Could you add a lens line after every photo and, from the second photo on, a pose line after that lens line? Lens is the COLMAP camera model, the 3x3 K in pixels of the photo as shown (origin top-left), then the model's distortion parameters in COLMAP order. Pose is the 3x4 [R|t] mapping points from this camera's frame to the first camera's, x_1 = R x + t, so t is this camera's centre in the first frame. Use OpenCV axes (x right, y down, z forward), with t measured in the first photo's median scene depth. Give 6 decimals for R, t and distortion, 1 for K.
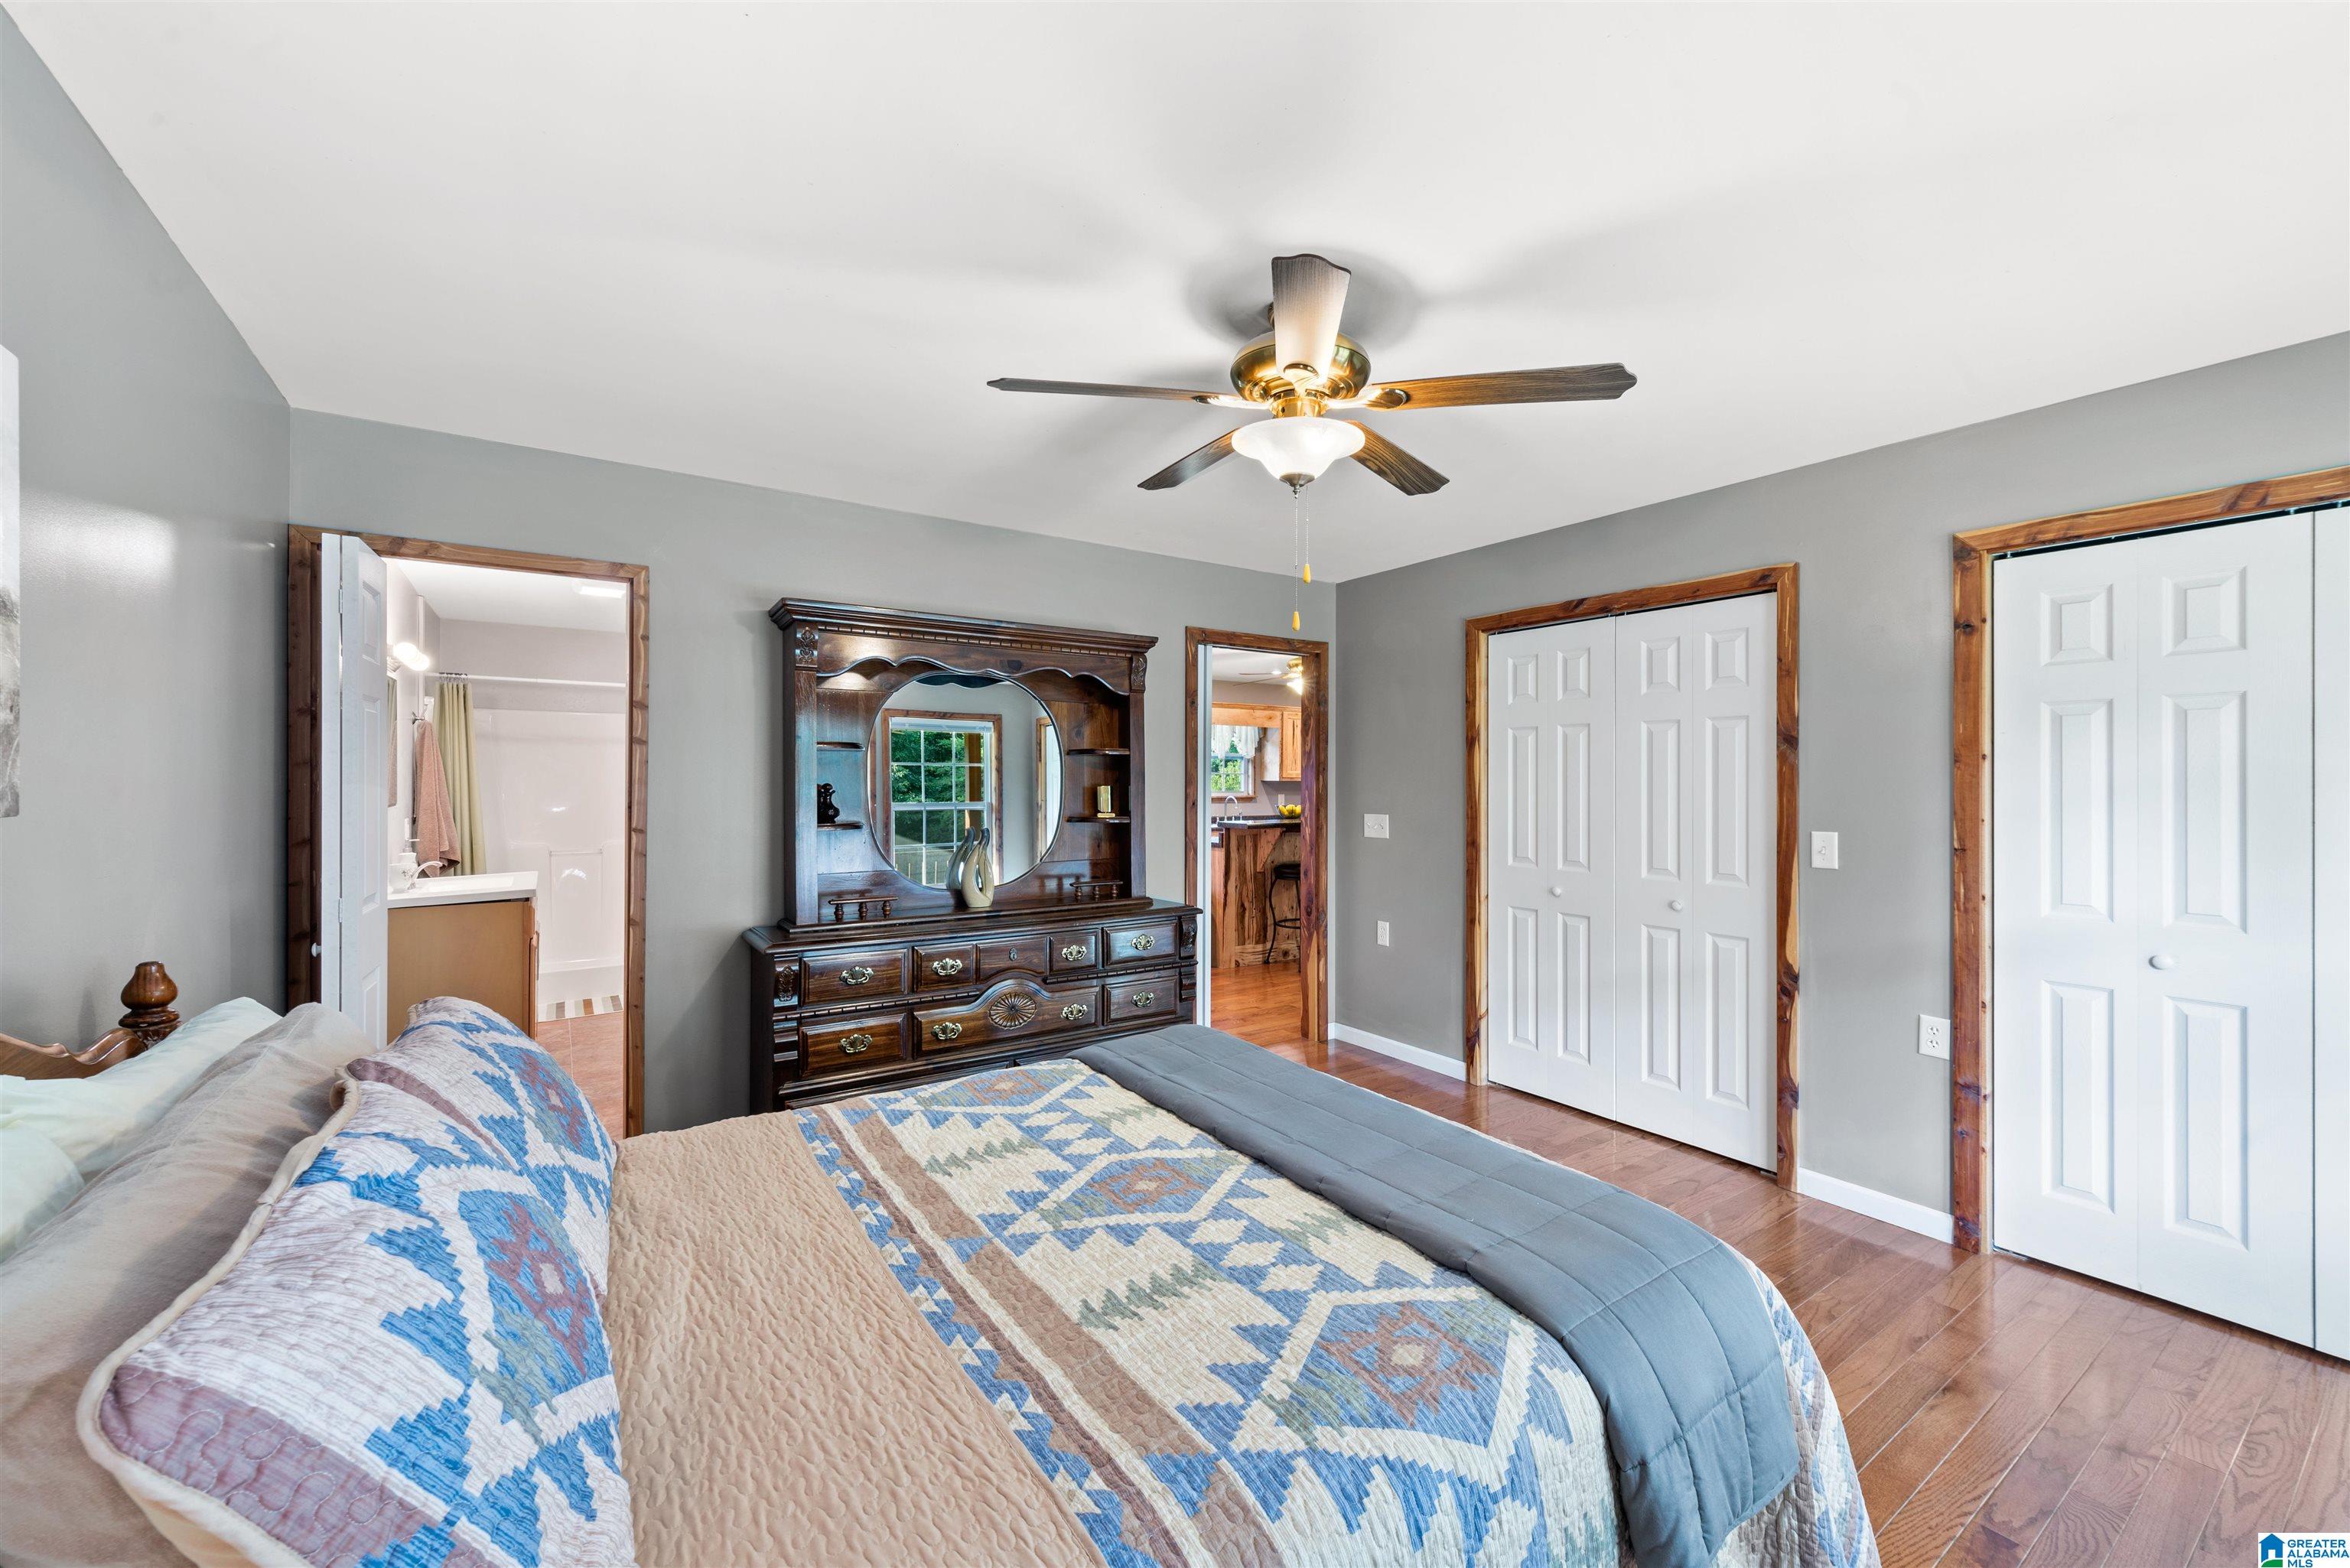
lens RADIAL K [[927.9, 0, 1175.0], [0, 927.9, 783.8], [0, 0, 1]] dist [0.000306, -0.000560]
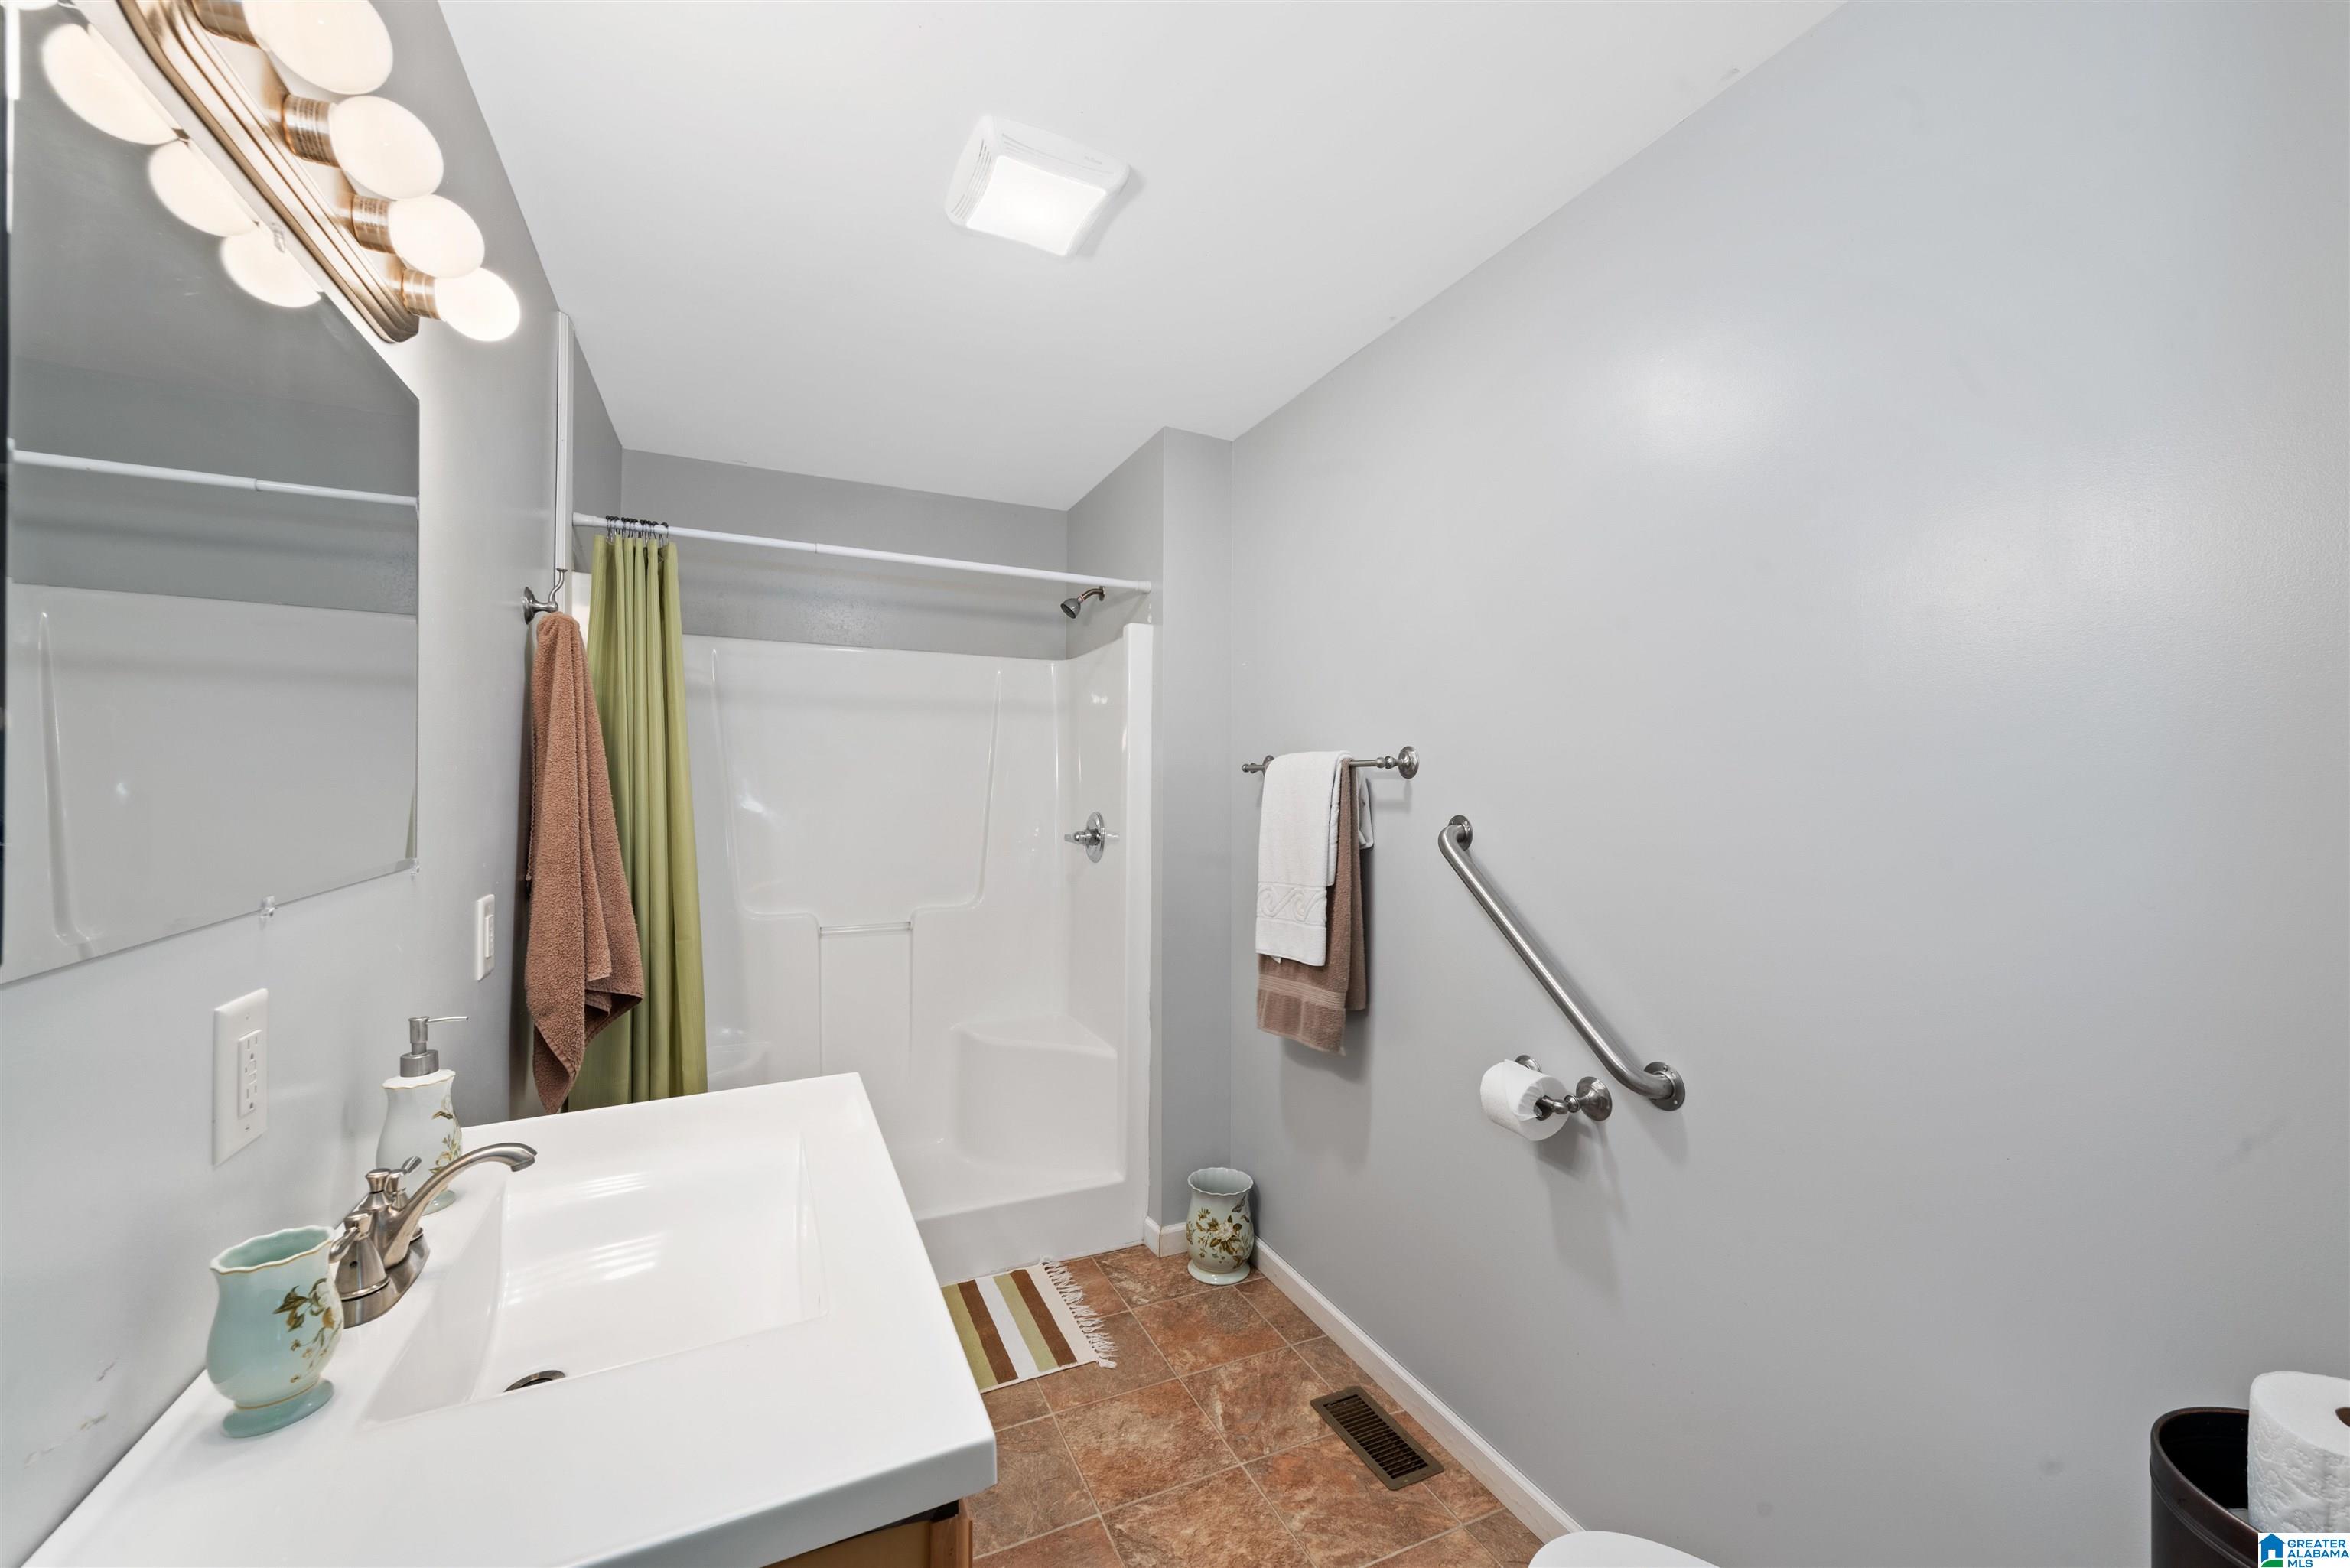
lens RADIAL K [[927.9, 0, 1181.1], [0, 927.9, 782.5], [0, 0, 1]] dist [0.000306, -0.000560]
pose [[0.987764, 0.005218, -0.155872, -0.482673], [-0.005742, 0.999979, -0.002913, -0.001764], [0.155853, 0.003772, 0.987773, 0.642448]]
